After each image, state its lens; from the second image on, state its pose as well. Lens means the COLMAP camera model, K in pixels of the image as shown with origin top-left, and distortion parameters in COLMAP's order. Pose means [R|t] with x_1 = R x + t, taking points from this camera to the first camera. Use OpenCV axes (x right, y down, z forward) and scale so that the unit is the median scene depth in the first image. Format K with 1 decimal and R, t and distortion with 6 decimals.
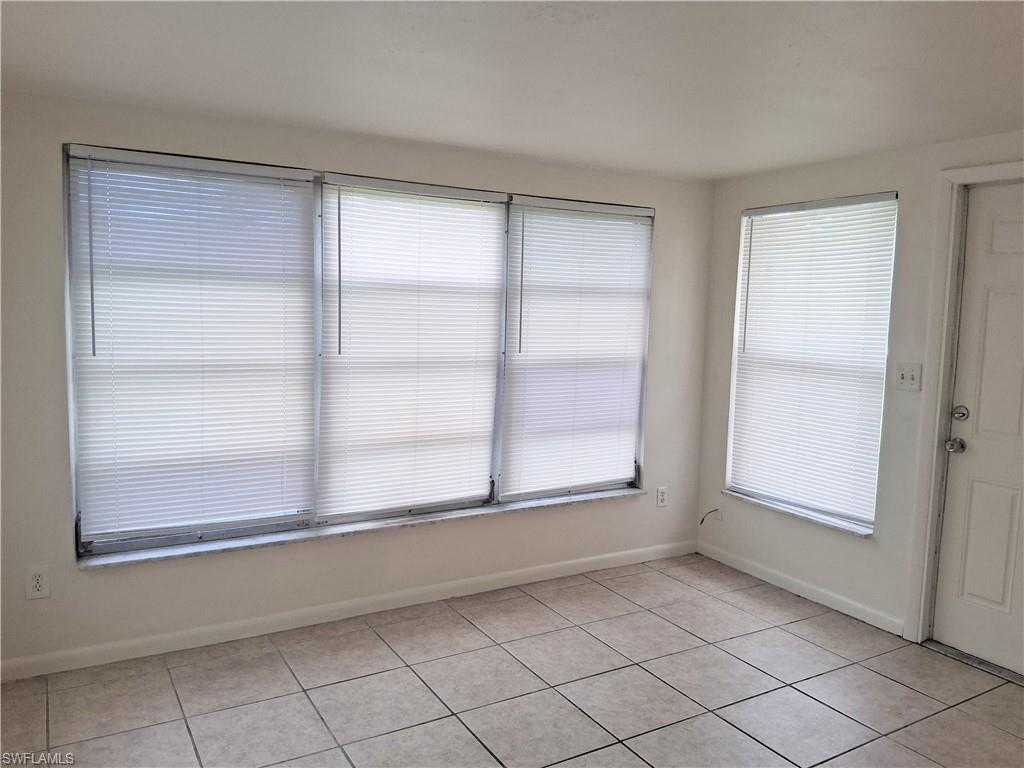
lens RADIAL K [[760.6, 0, 517.7], [0, 760.6, 382.2], [0, 0, 1]] dist [0.001126, -0.041869]
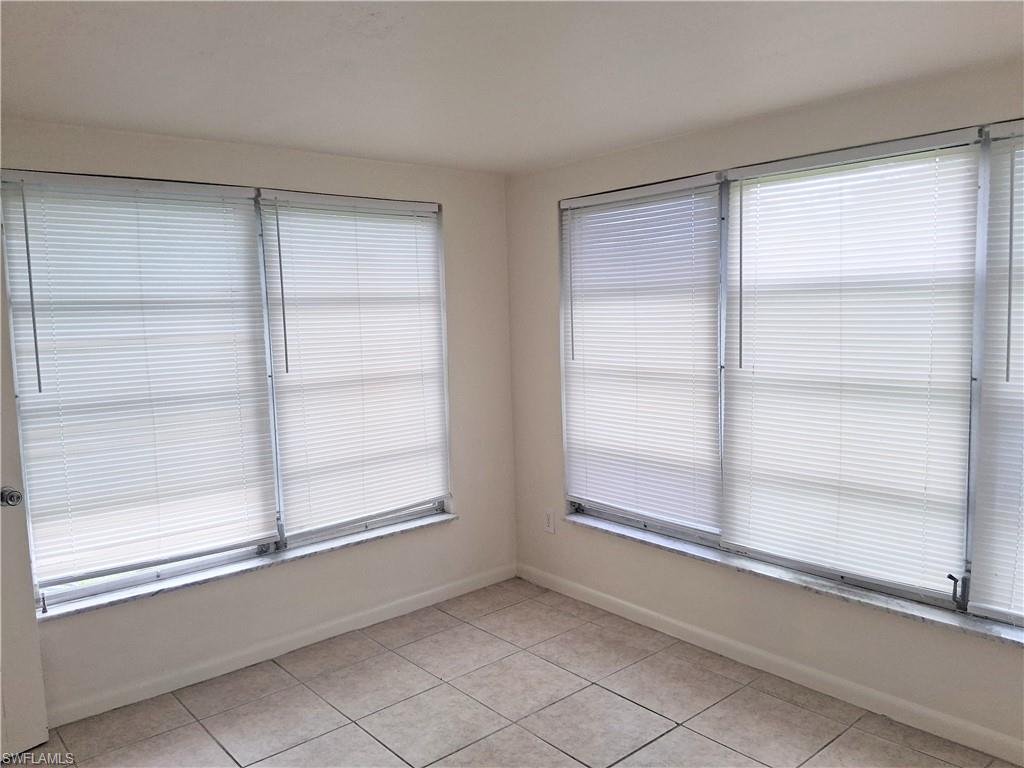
lens RADIAL K [[760.6, 0, 516.2], [0, 760.6, 381.4], [0, 0, 1]] dist [0.001126, -0.041869]
pose [[0.150912, 0.060726, -0.986680, 0.616326], [-0.066526, 0.996473, 0.051153, -0.049813], [0.986306, 0.057920, 0.154419, 0.605447]]
